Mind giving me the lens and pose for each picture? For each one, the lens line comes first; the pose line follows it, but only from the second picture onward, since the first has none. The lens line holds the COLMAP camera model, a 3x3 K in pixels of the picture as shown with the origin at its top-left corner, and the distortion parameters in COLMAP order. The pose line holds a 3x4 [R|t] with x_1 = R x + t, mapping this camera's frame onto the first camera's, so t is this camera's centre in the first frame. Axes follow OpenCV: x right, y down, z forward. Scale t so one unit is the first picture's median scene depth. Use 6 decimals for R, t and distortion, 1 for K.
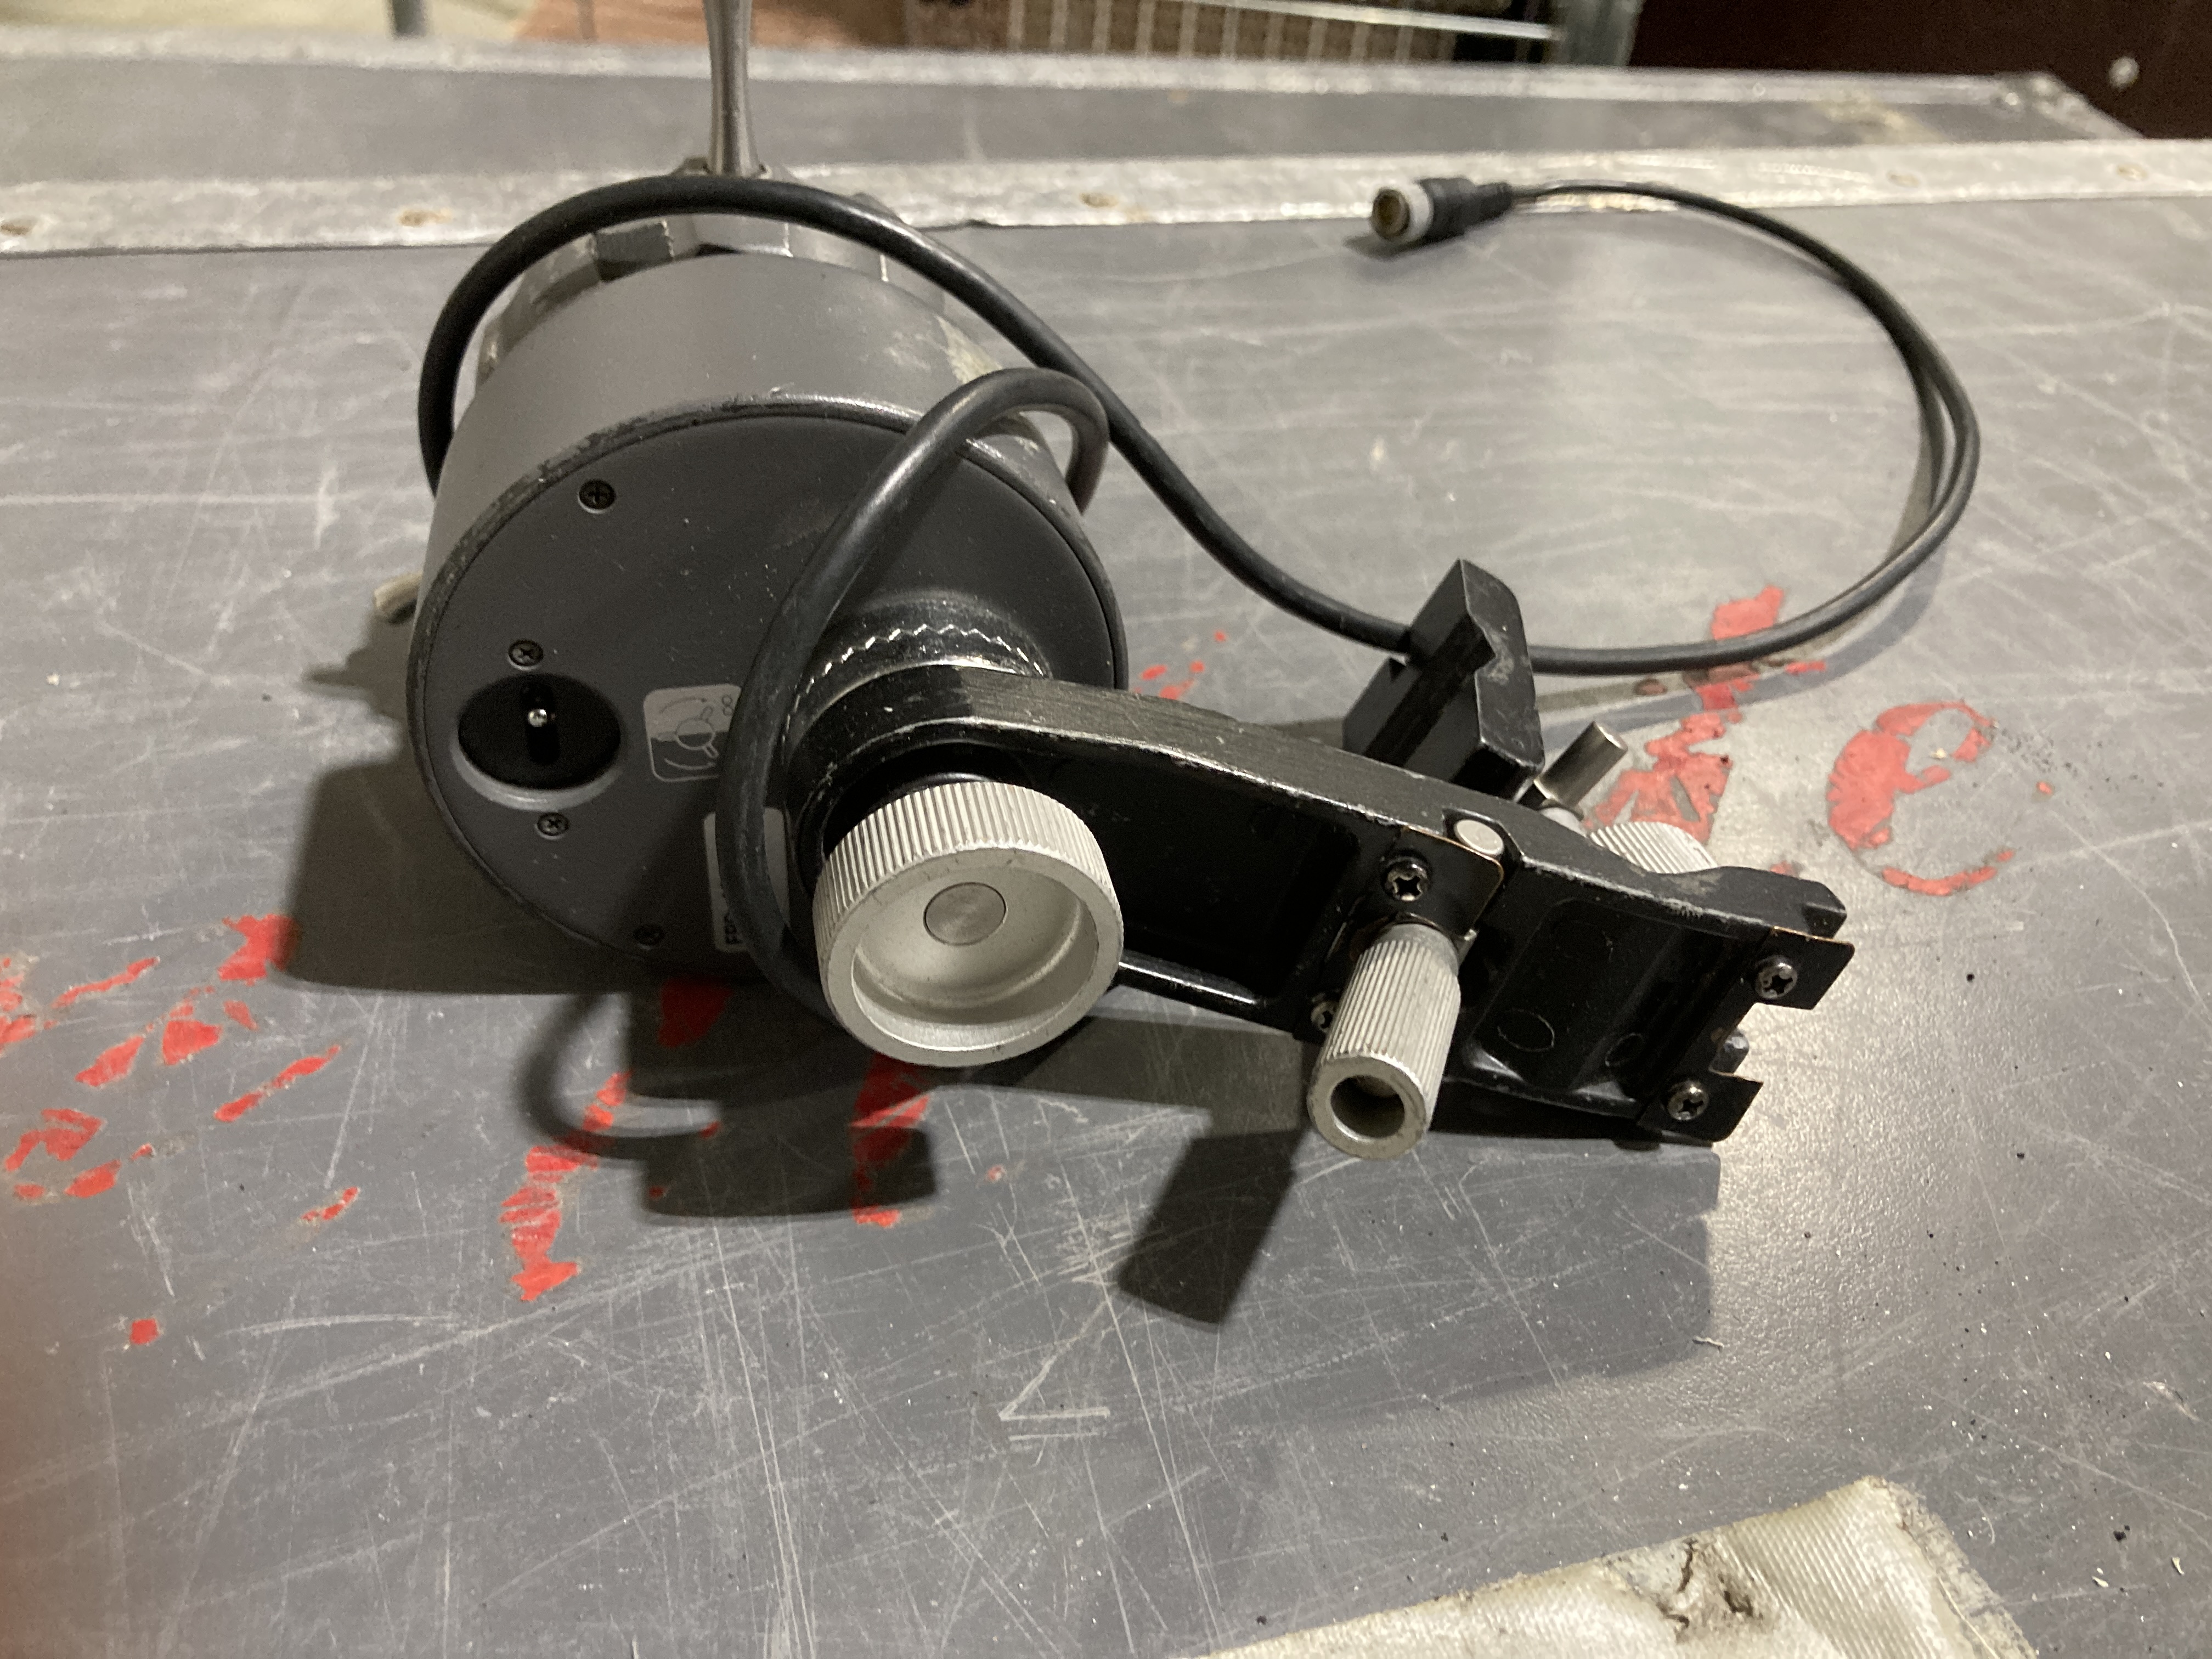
lens RADIAL K [[2022.3, 0, 1106.0], [0, 2022.3, 829.5], [0, 0, 1]] dist [-0.049301, 0.114187]
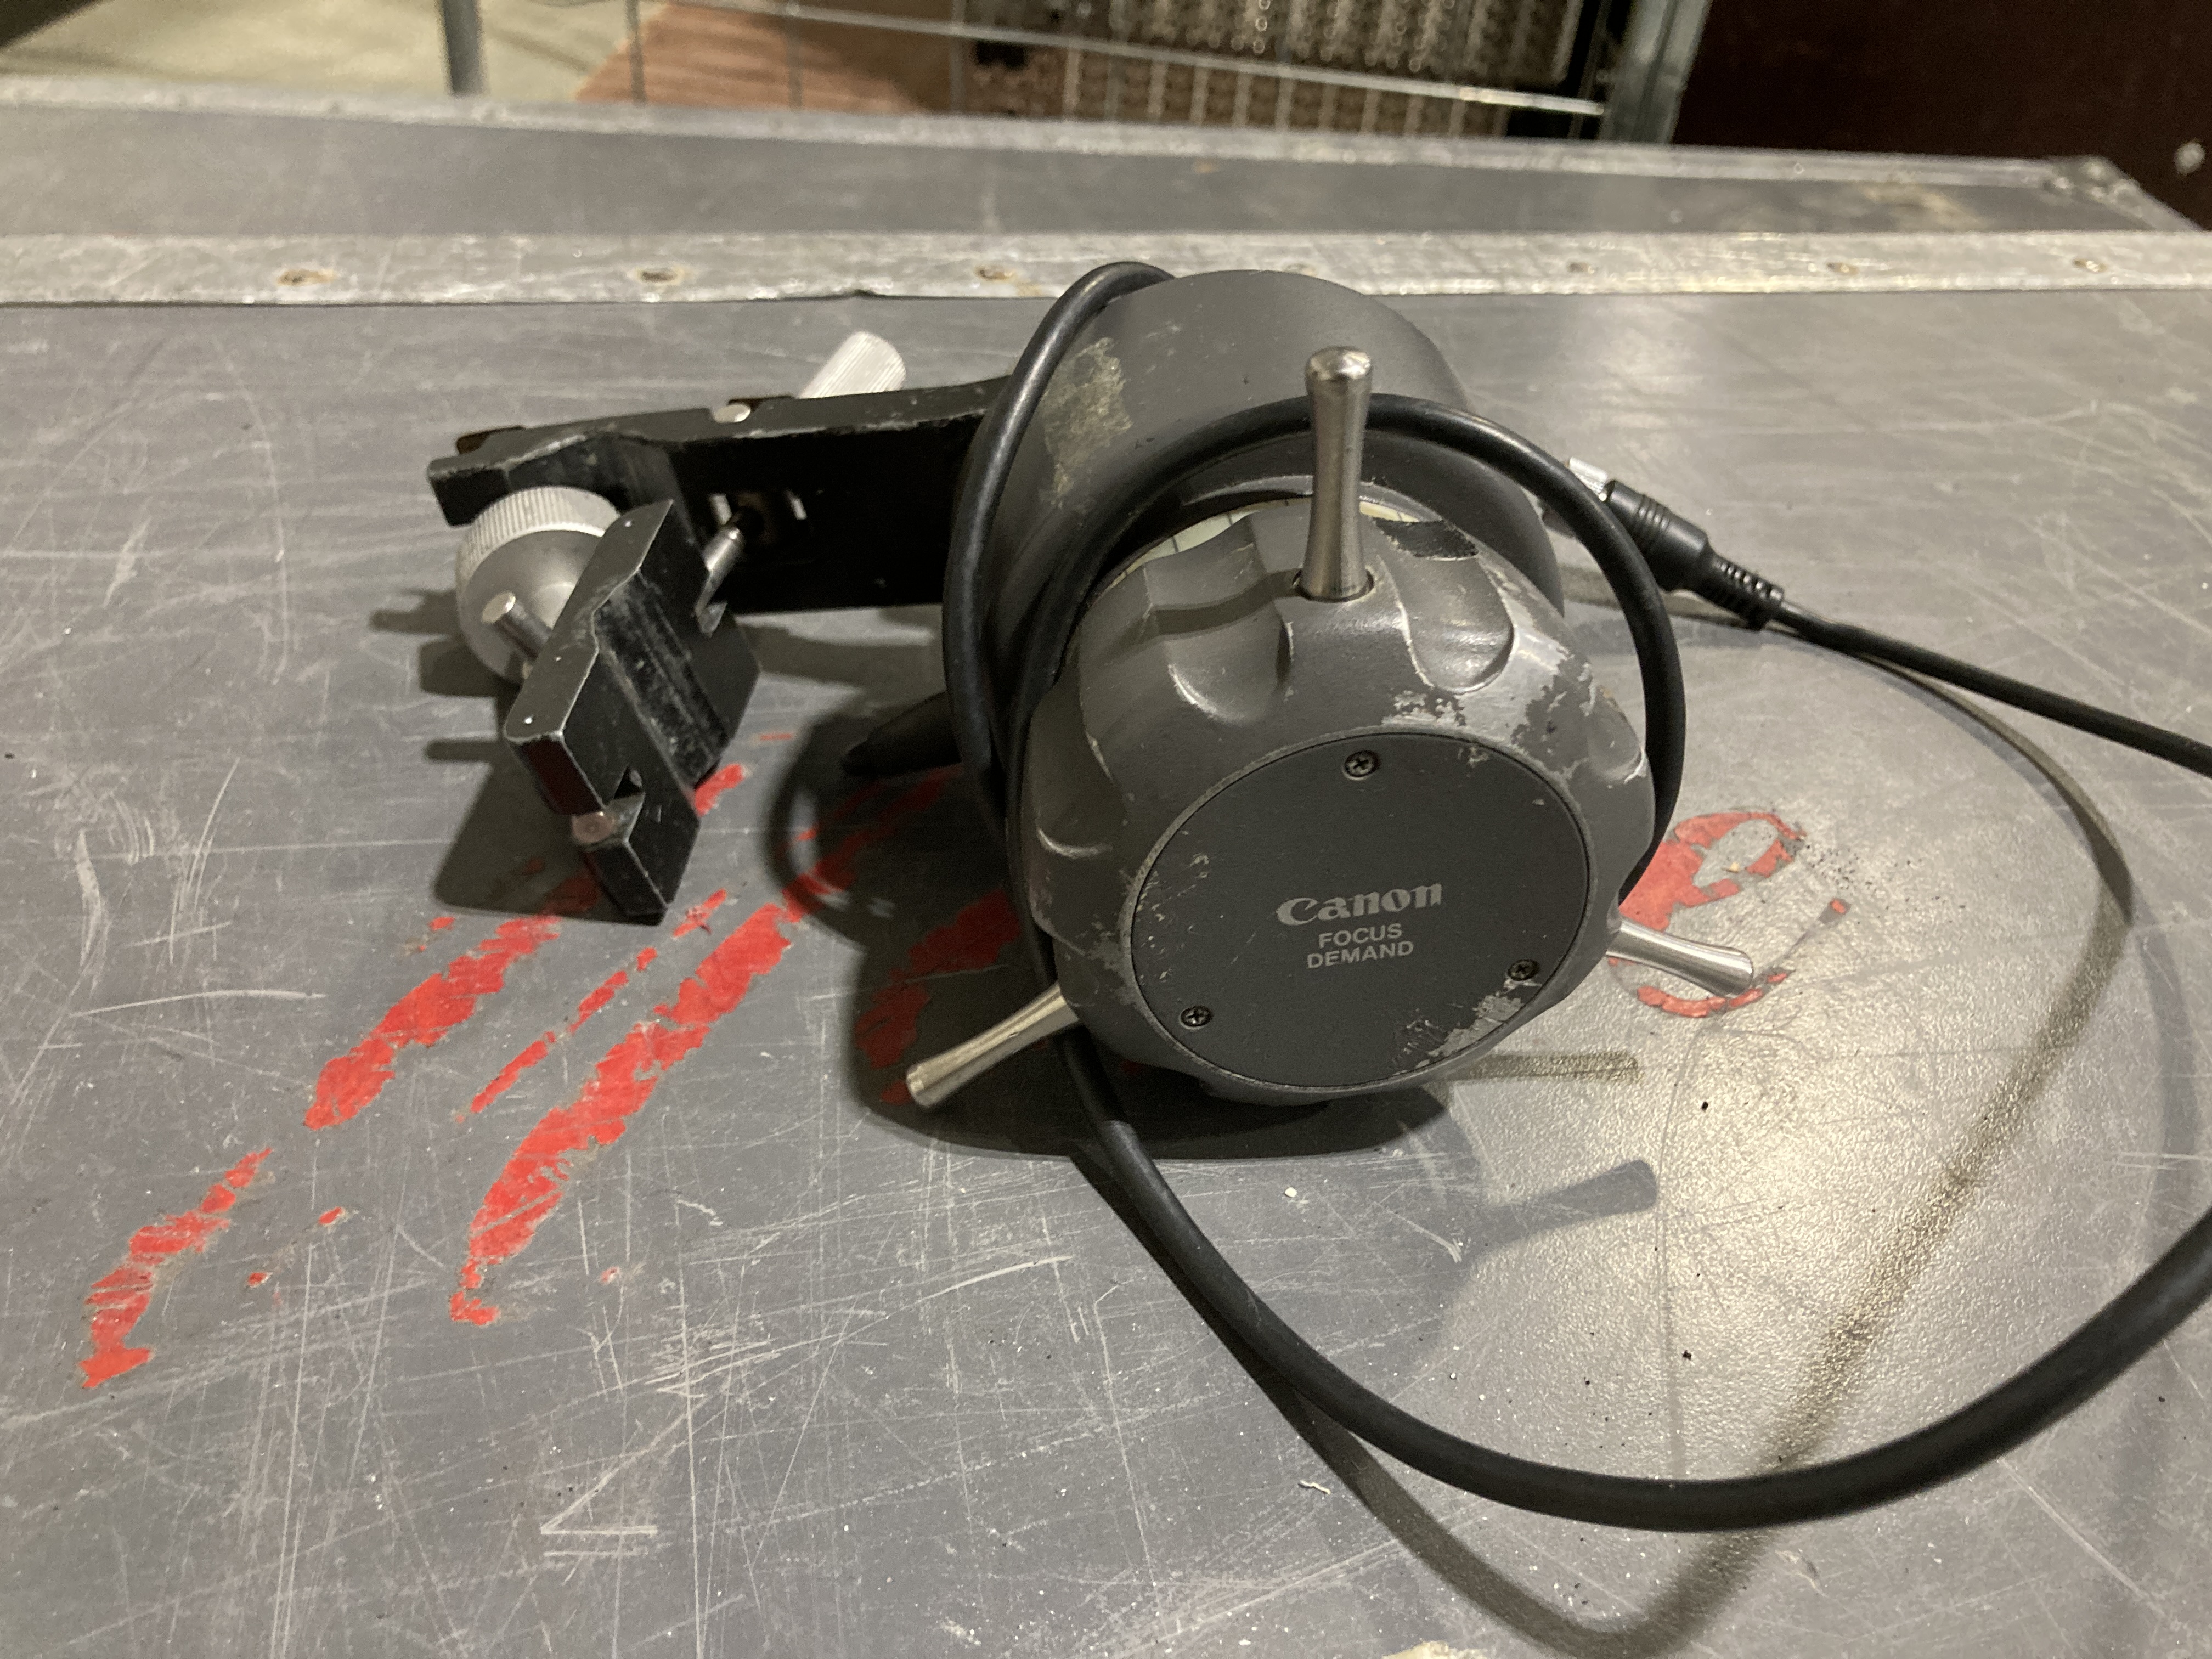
lens RADIAL K [[2022.3, 0, 1106.0], [0, 2022.3, 829.5], [0, 0, 1]] dist [-0.049301, 0.114187]
pose [[0.998332, 0.034266, -0.046469, 0.235224], [-0.035504, 0.999029, -0.026092, -0.029031], [0.045529, 0.027698, 0.998579, 0.030809]]
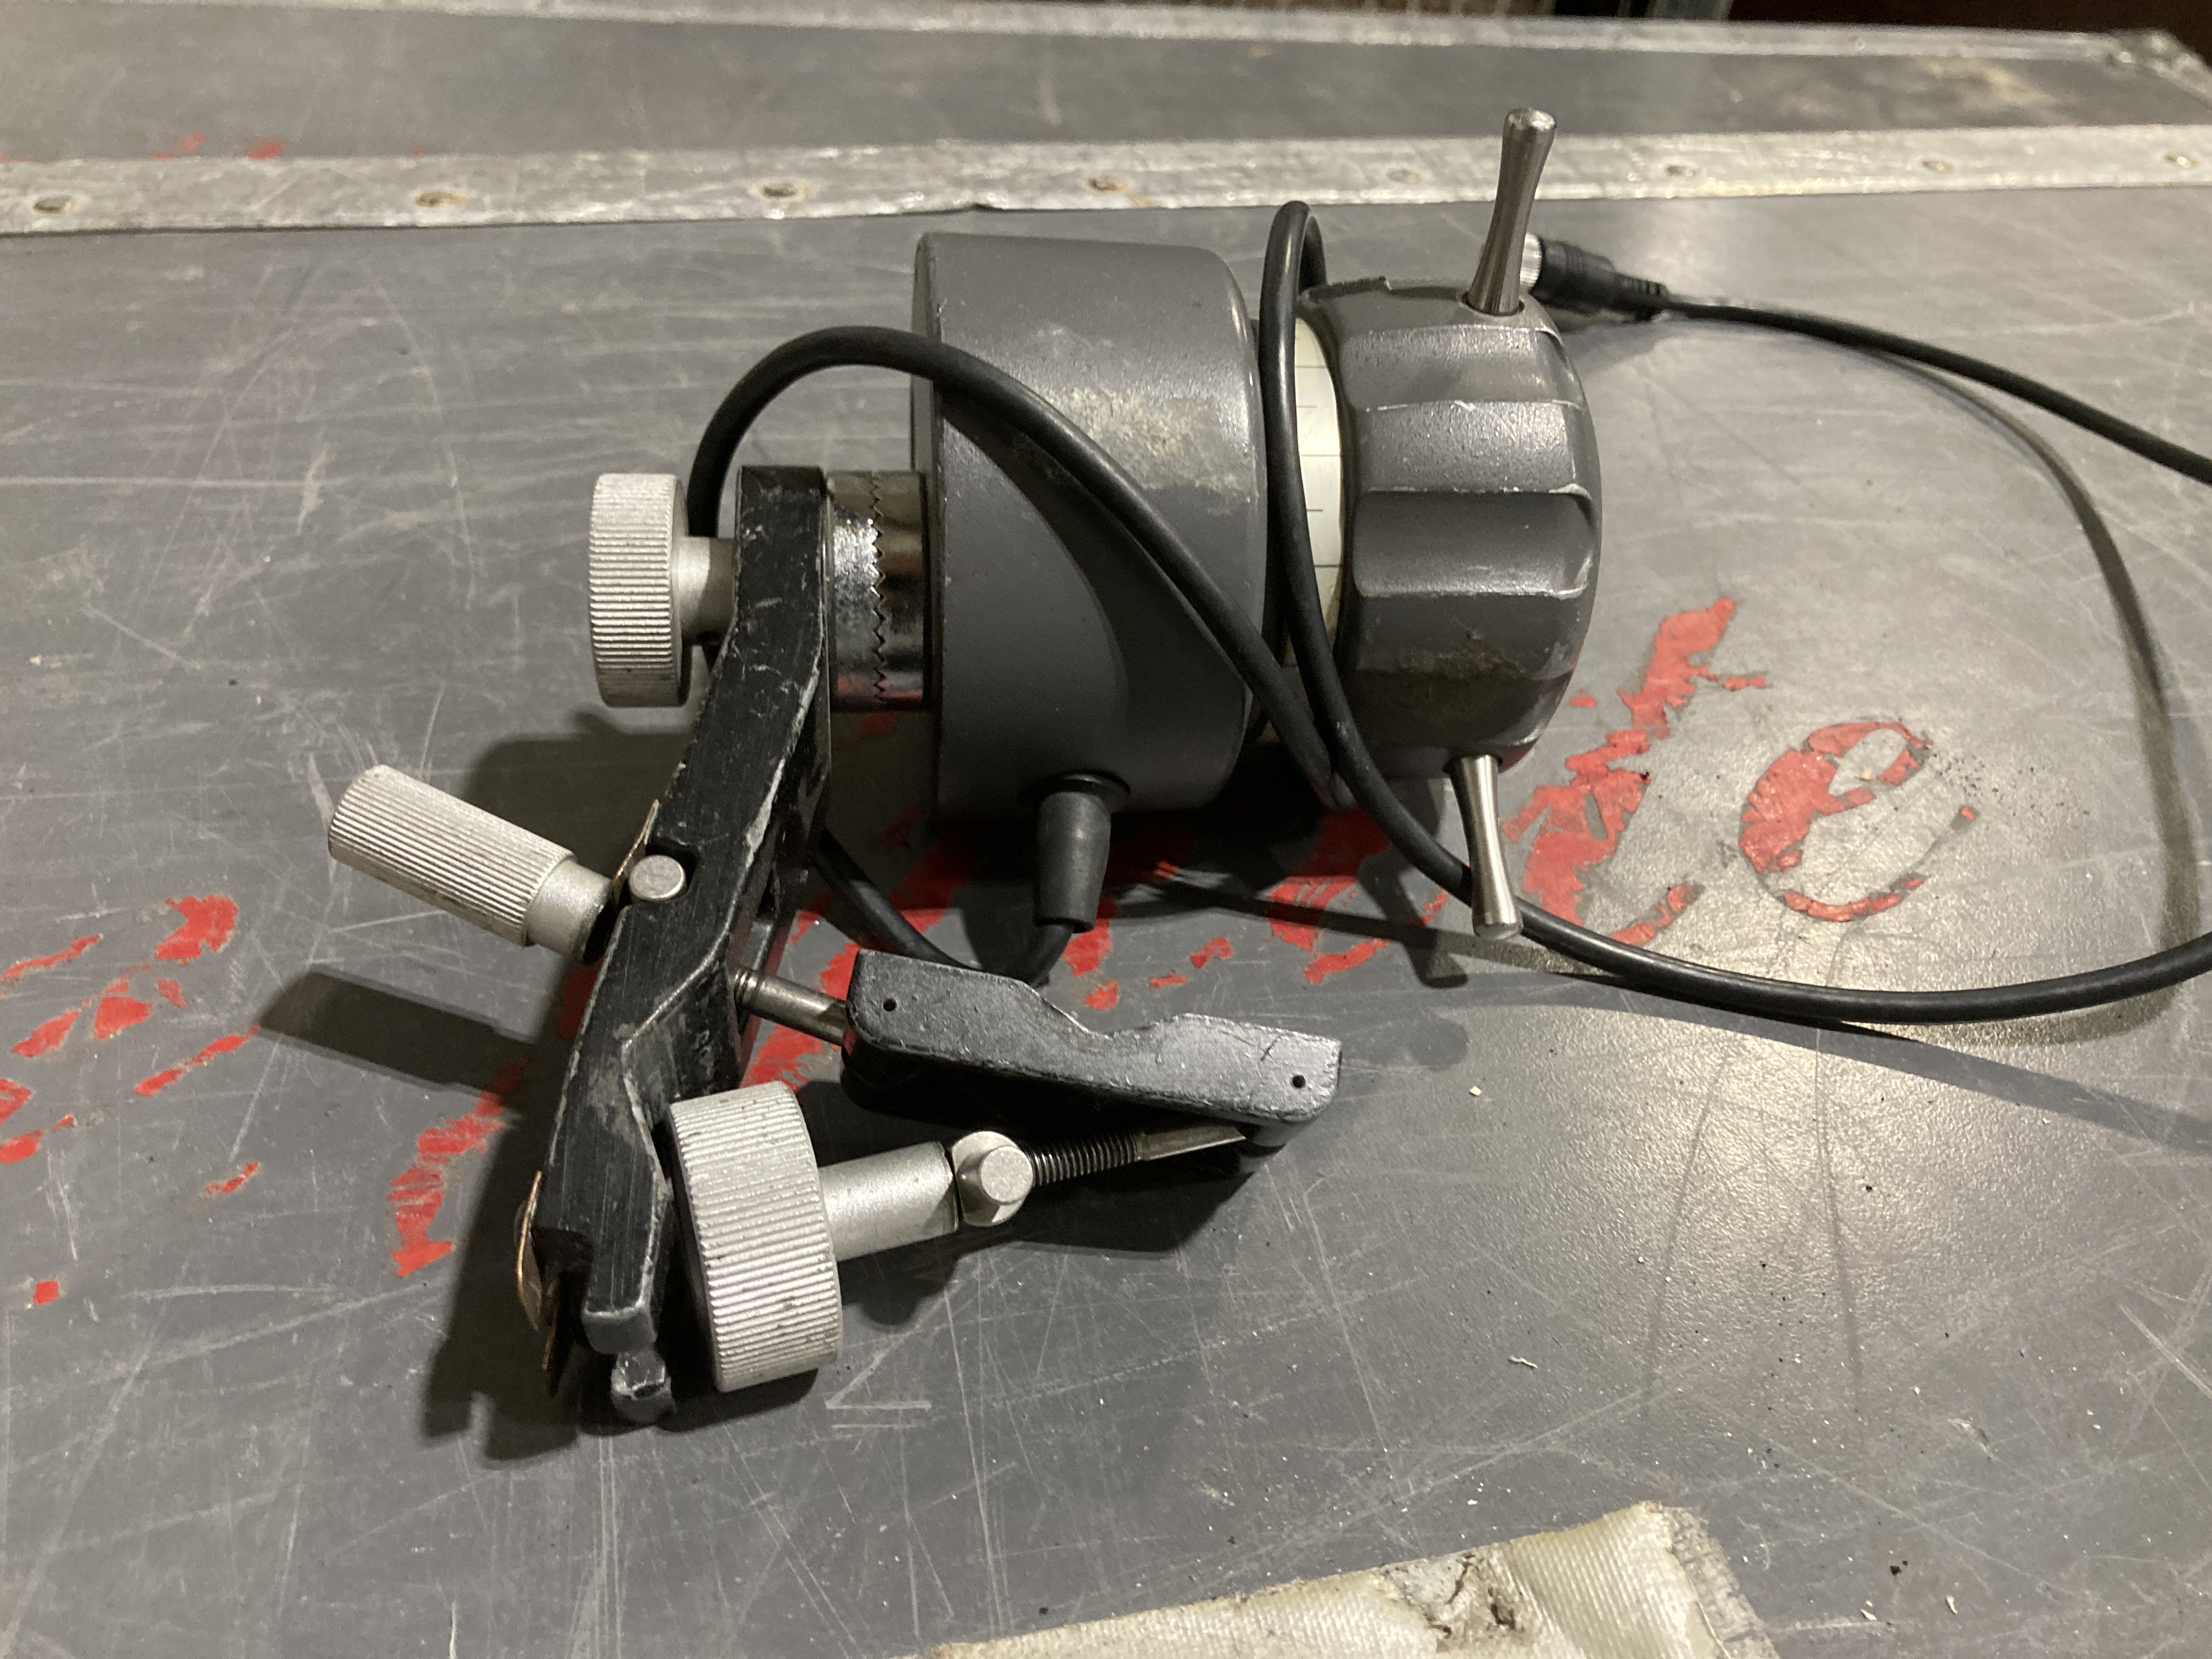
lens RADIAL K [[2022.3, 0, 1106.0], [0, 2022.3, 829.5], [0, 0, 1]] dist [-0.049301, 0.114187]
pose [[0.998085, 0.030802, -0.053642, 0.132478], [-0.029056, 0.999032, 0.033038, -0.048691], [0.054607, -0.031416, 0.998014, -0.042540]]
